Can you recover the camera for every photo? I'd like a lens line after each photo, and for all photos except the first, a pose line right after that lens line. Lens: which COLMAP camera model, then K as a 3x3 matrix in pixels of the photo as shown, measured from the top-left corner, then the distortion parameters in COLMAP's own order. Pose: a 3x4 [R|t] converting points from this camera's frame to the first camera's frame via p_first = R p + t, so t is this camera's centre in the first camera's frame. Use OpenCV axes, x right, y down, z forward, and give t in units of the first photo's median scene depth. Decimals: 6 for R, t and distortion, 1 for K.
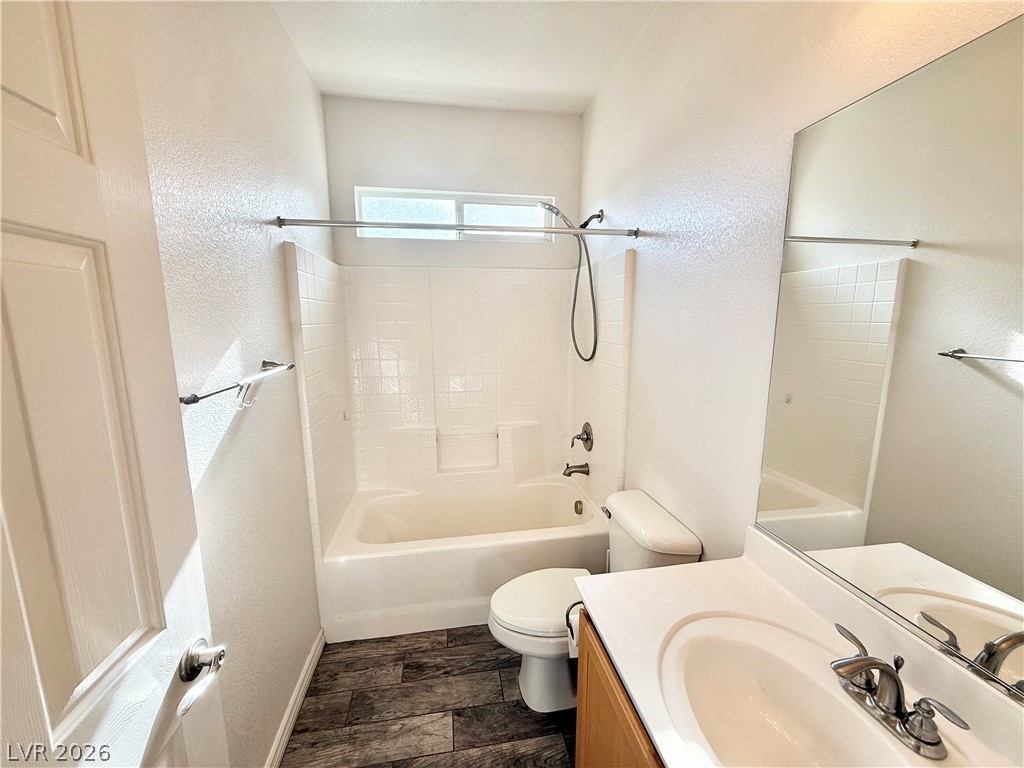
lens RADIAL K [[411.0, 0, 512.0], [0, 411.0, 384.0], [0, 0, 1]] dist [0.000474, 0.000216]
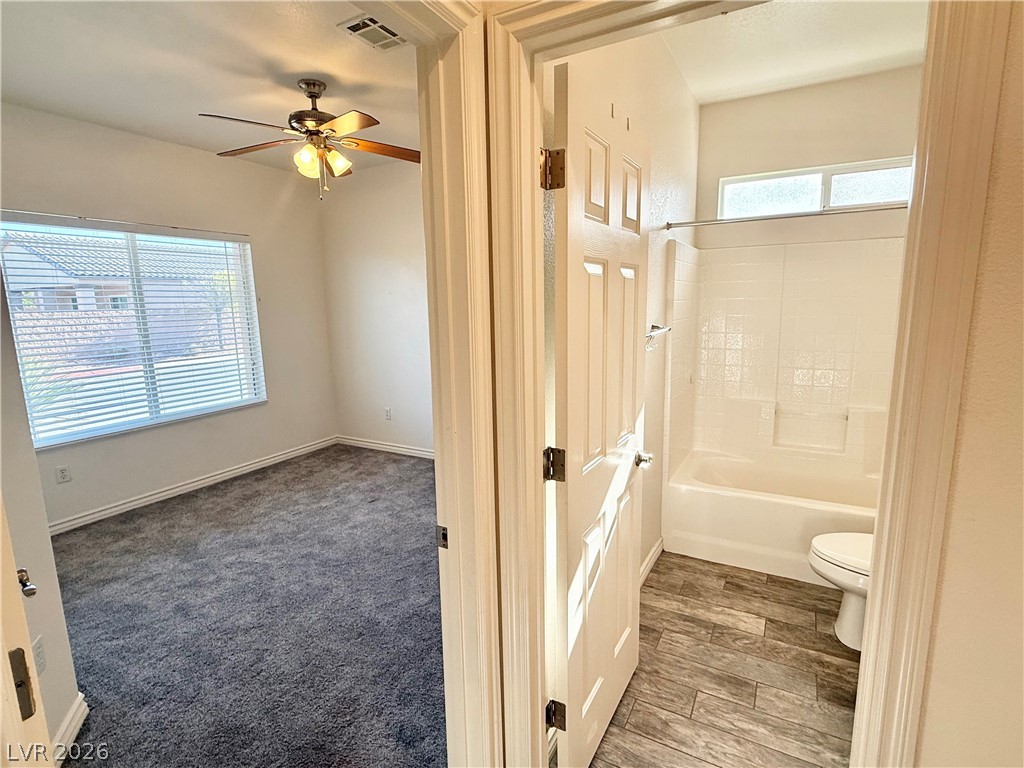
lens RADIAL K [[508.0, 0, 512.0], [0, 508.0, 384.0], [0, 0, 1]] dist [0.000375, 0.000610]
pose [[0.779145, 0.094286, -0.619712, 0.117810], [-0.086778, 0.995328, 0.042331, 0.094326], [0.620808, 0.020795, 0.783687, -0.570396]]
